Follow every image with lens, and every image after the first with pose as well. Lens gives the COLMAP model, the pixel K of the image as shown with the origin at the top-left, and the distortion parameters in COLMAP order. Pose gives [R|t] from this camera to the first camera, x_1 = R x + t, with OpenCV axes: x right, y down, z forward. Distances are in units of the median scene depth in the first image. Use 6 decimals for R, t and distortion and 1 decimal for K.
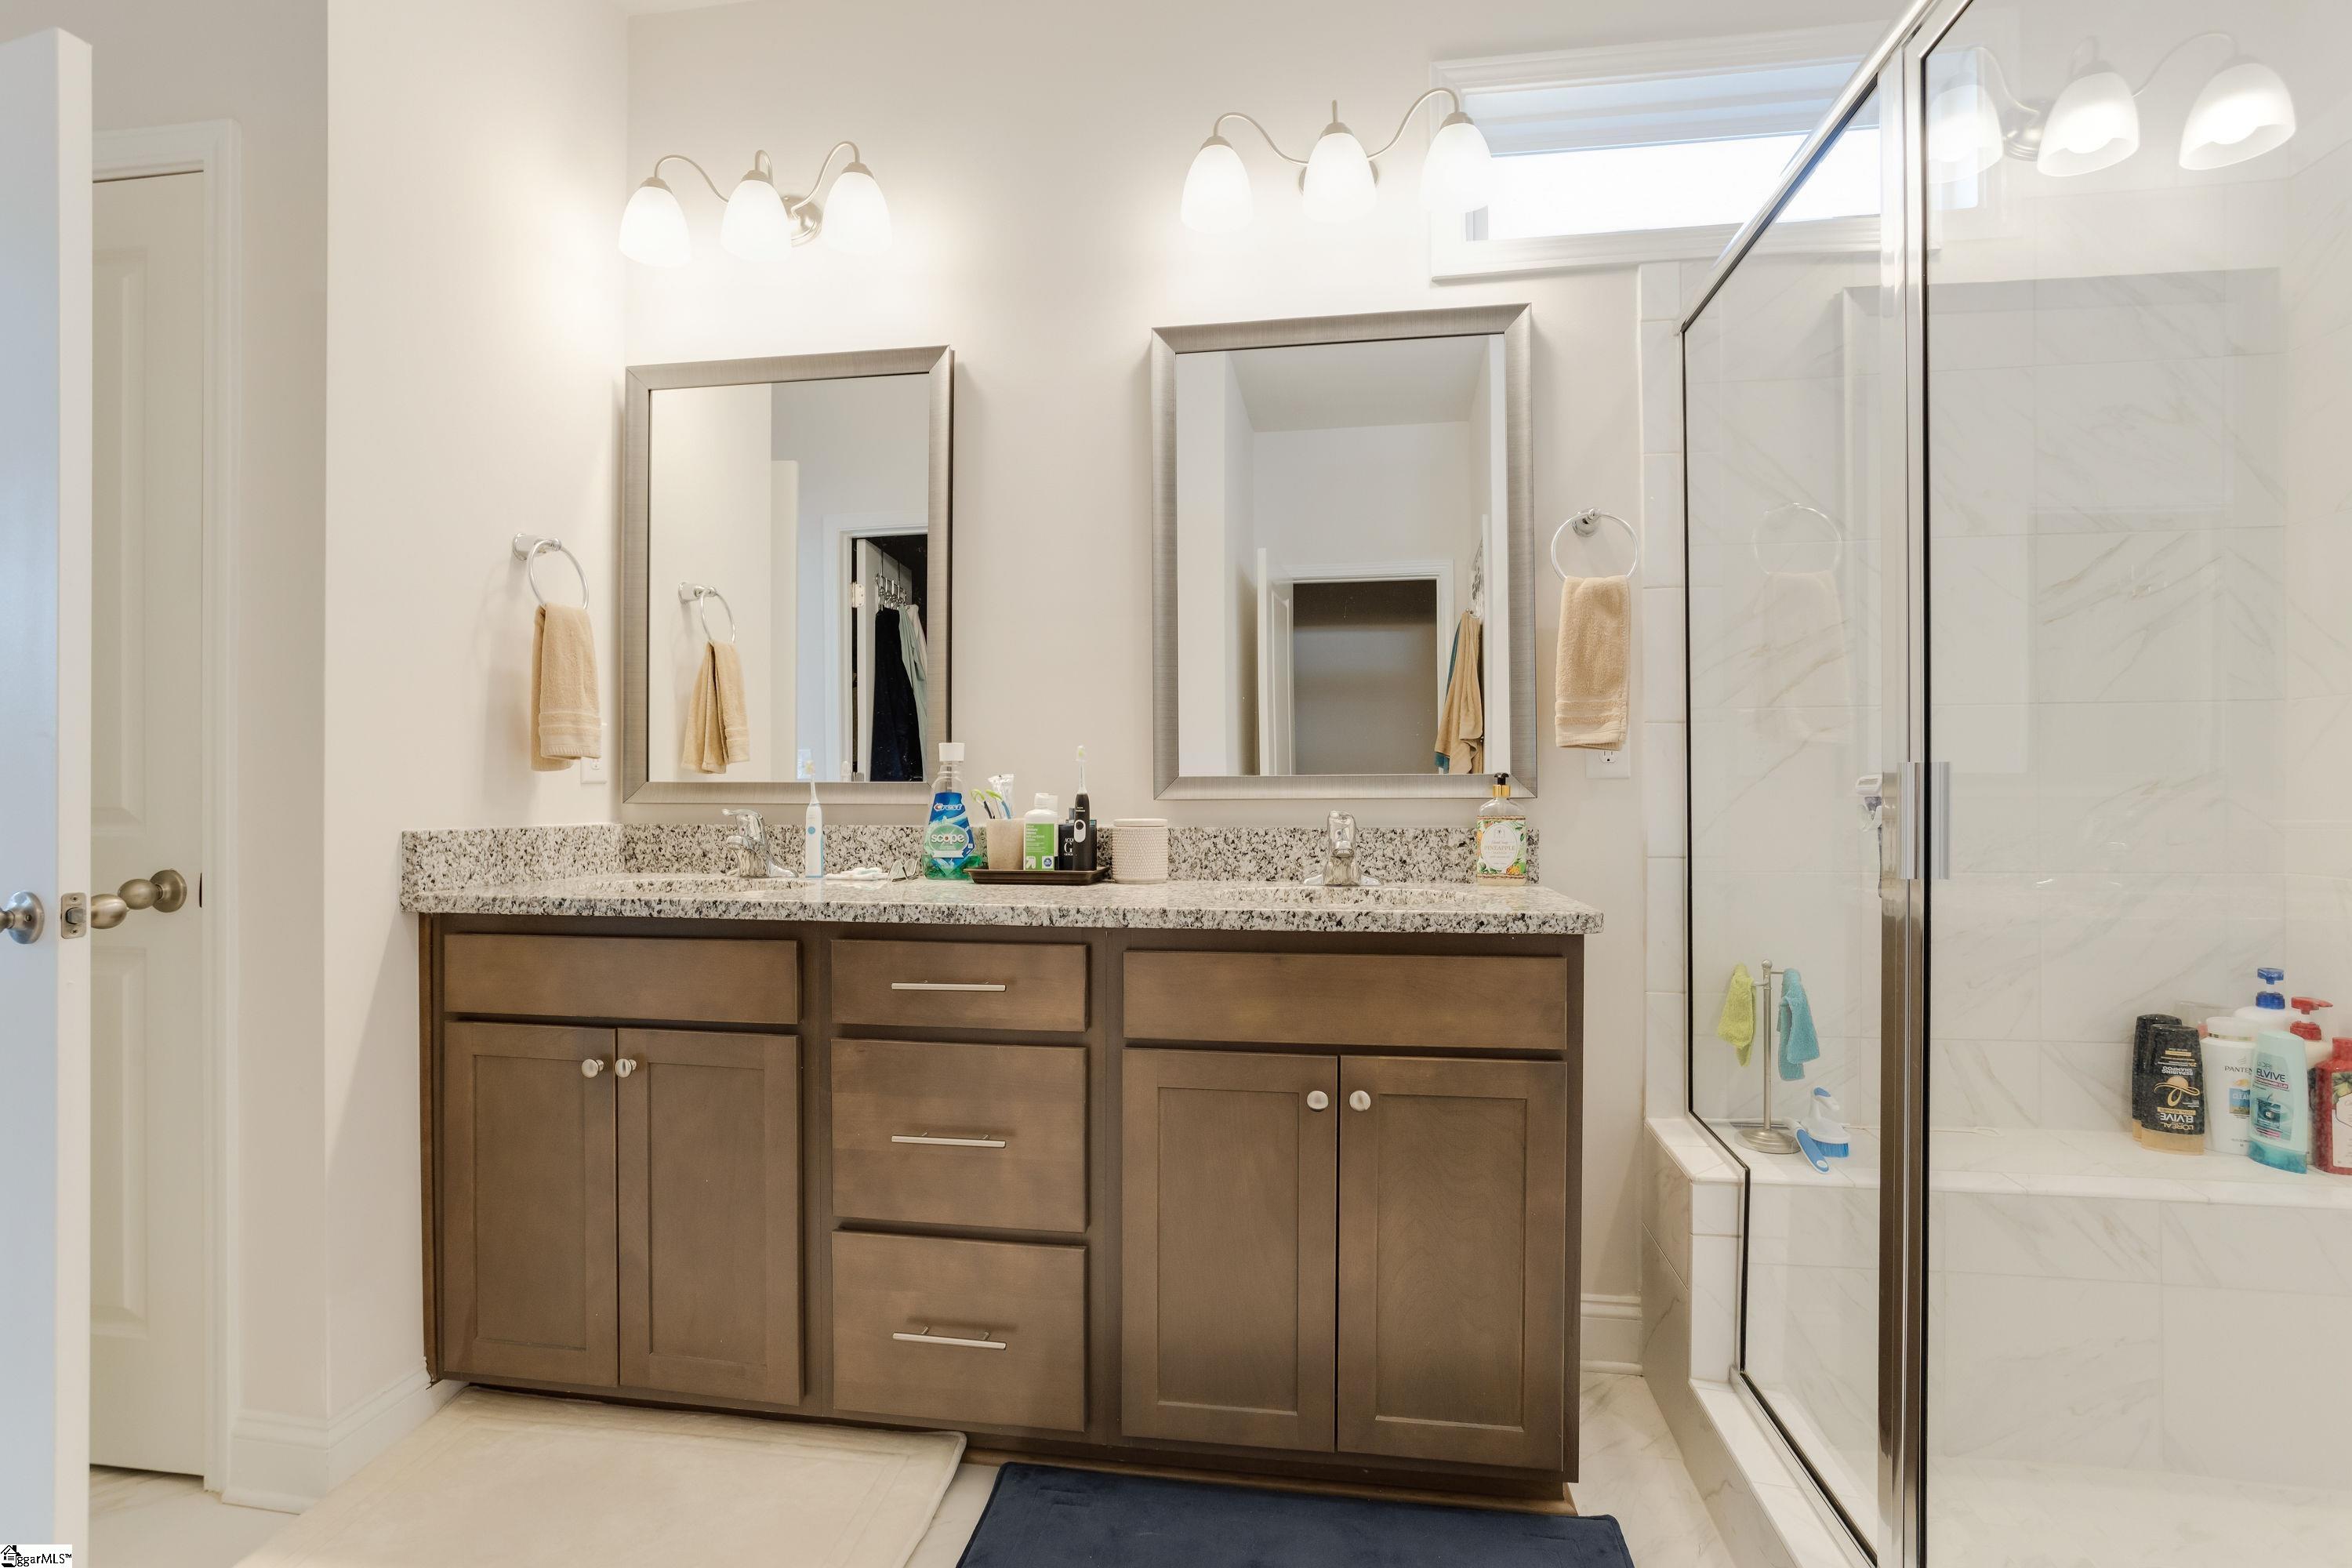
lens RADIAL K [[1145.3, 0, 1162.8], [0, 1145.3, 785.5], [0, 0, 1]] dist [-0.057834, 0.028702]
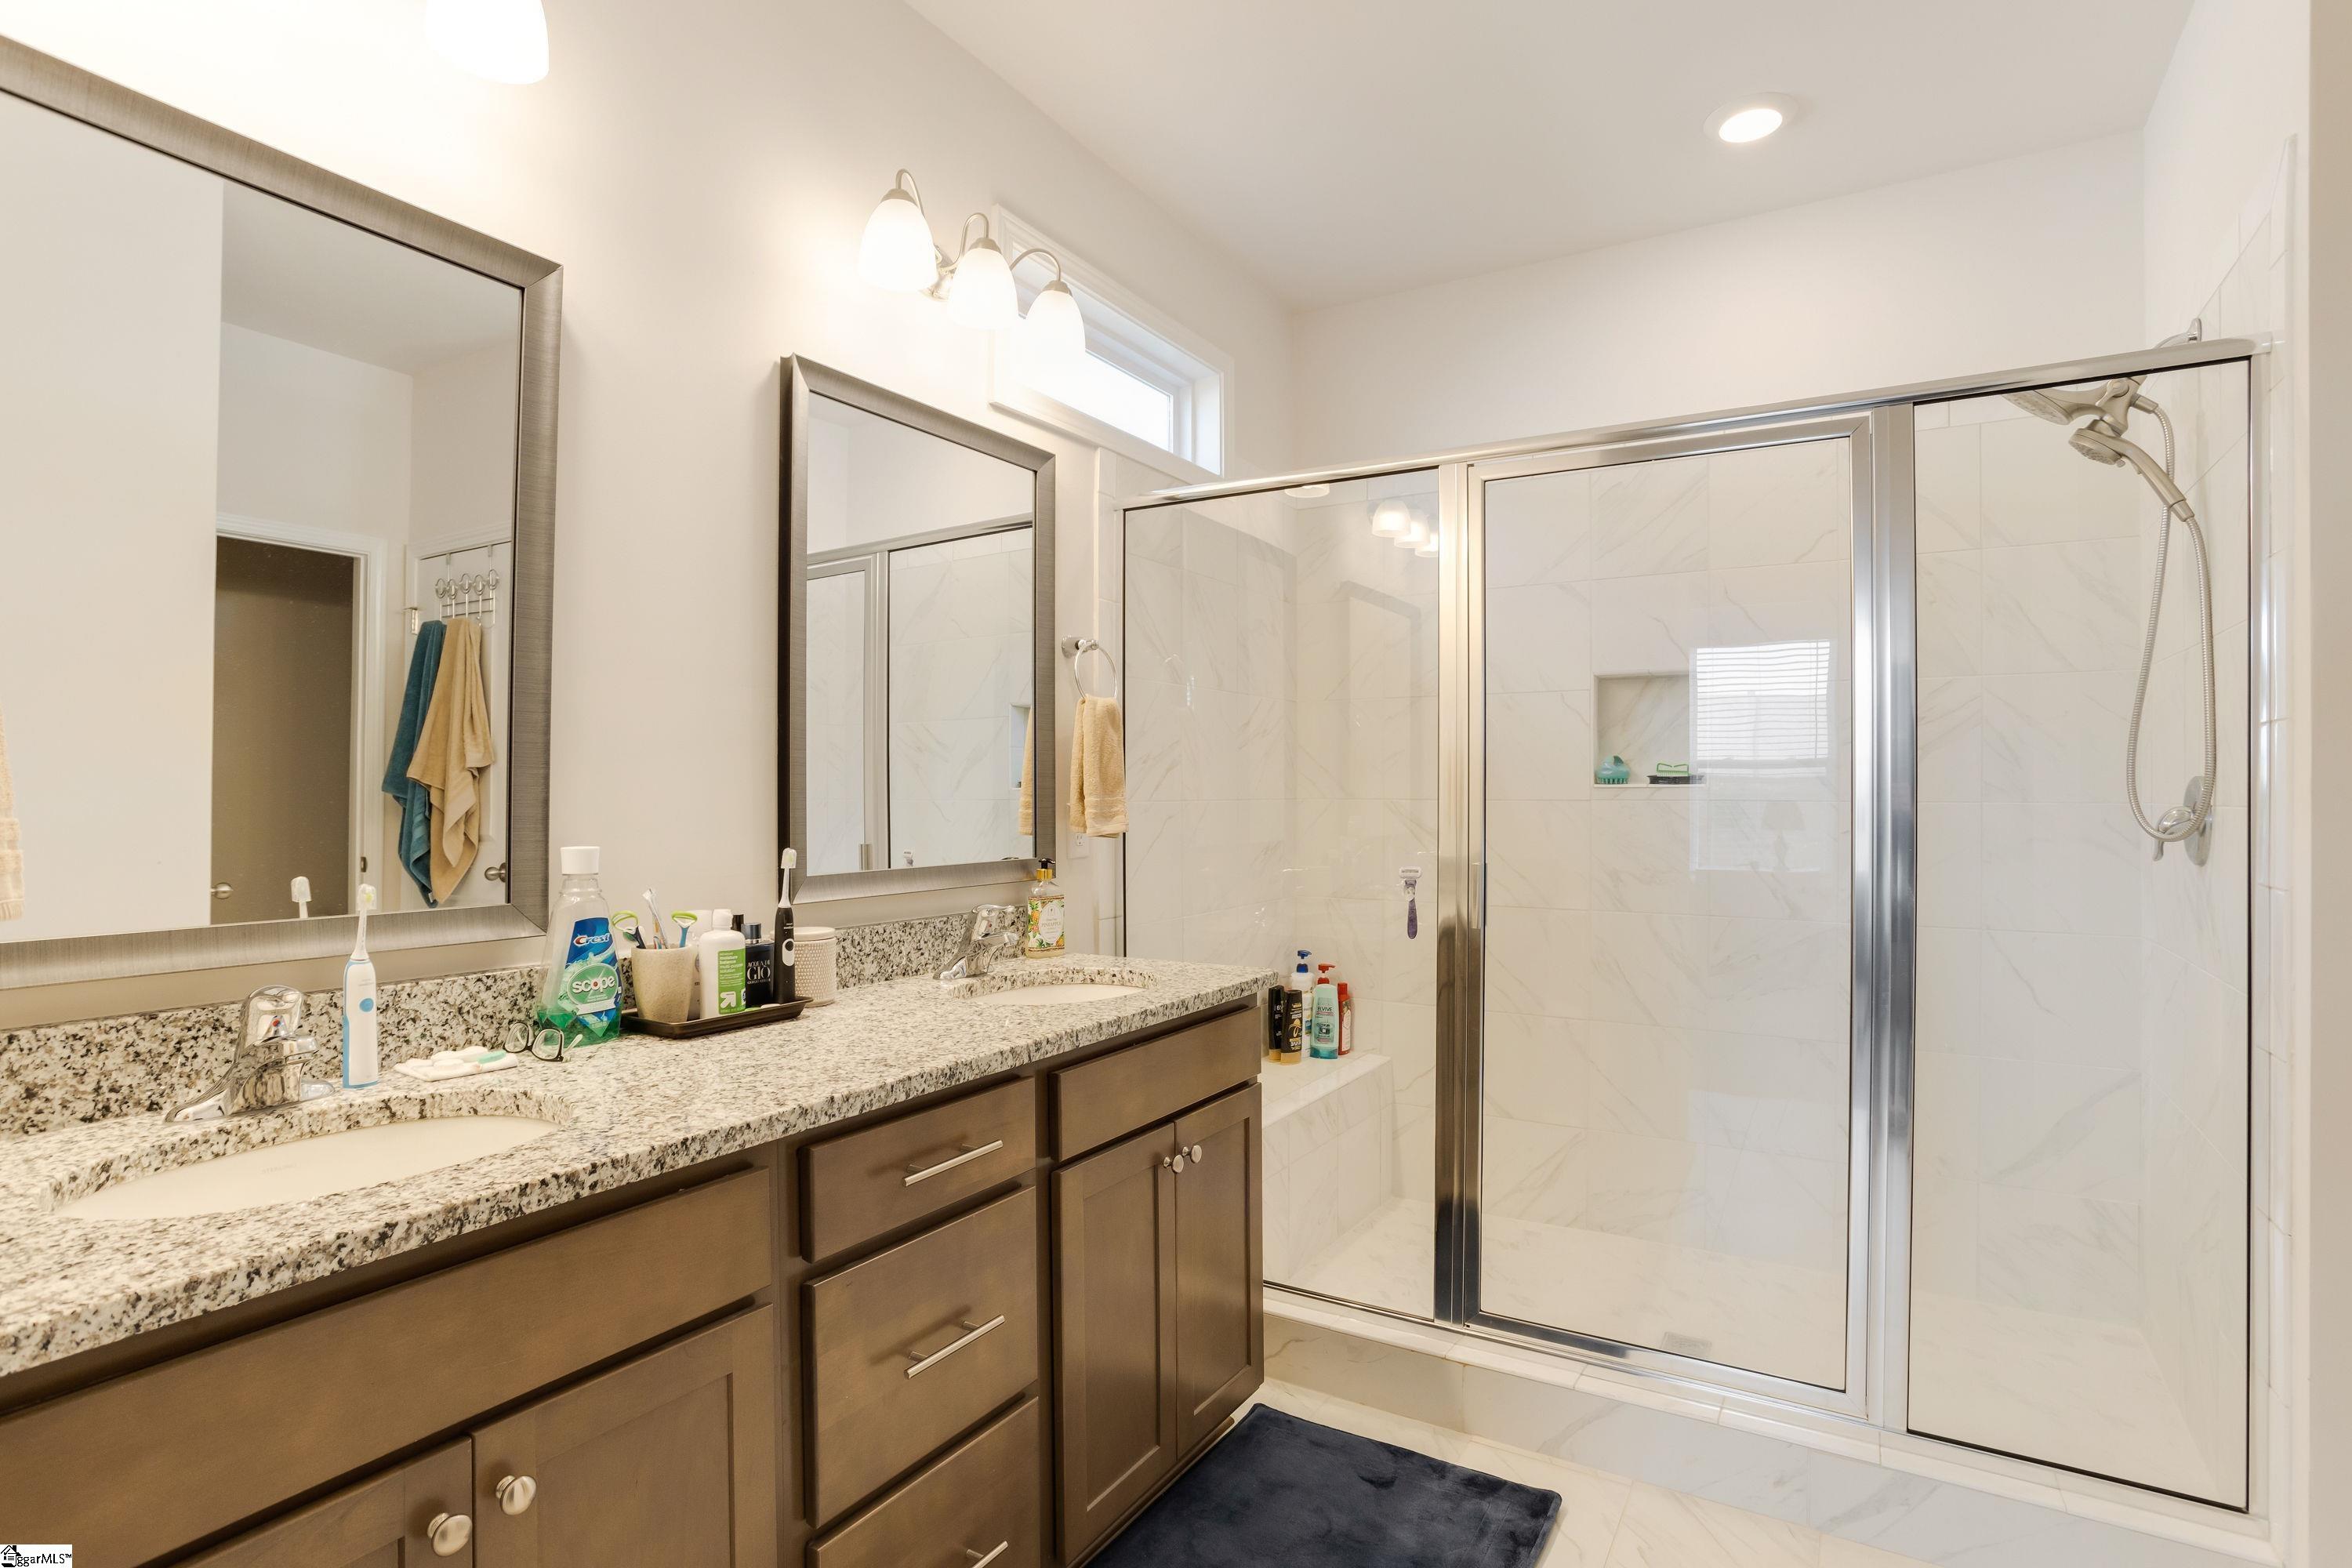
lens RADIAL K [[1145.3, 0, 1162.8], [0, 1145.3, 785.5], [0, 0, 1]] dist [-0.057834, 0.028702]
pose [[0.398690, 0.012110, 0.917006, -0.748468], [-0.004876, 0.999927, -0.011086, -0.075662], [-0.917073, -0.000051, 0.398720, 0.445762]]
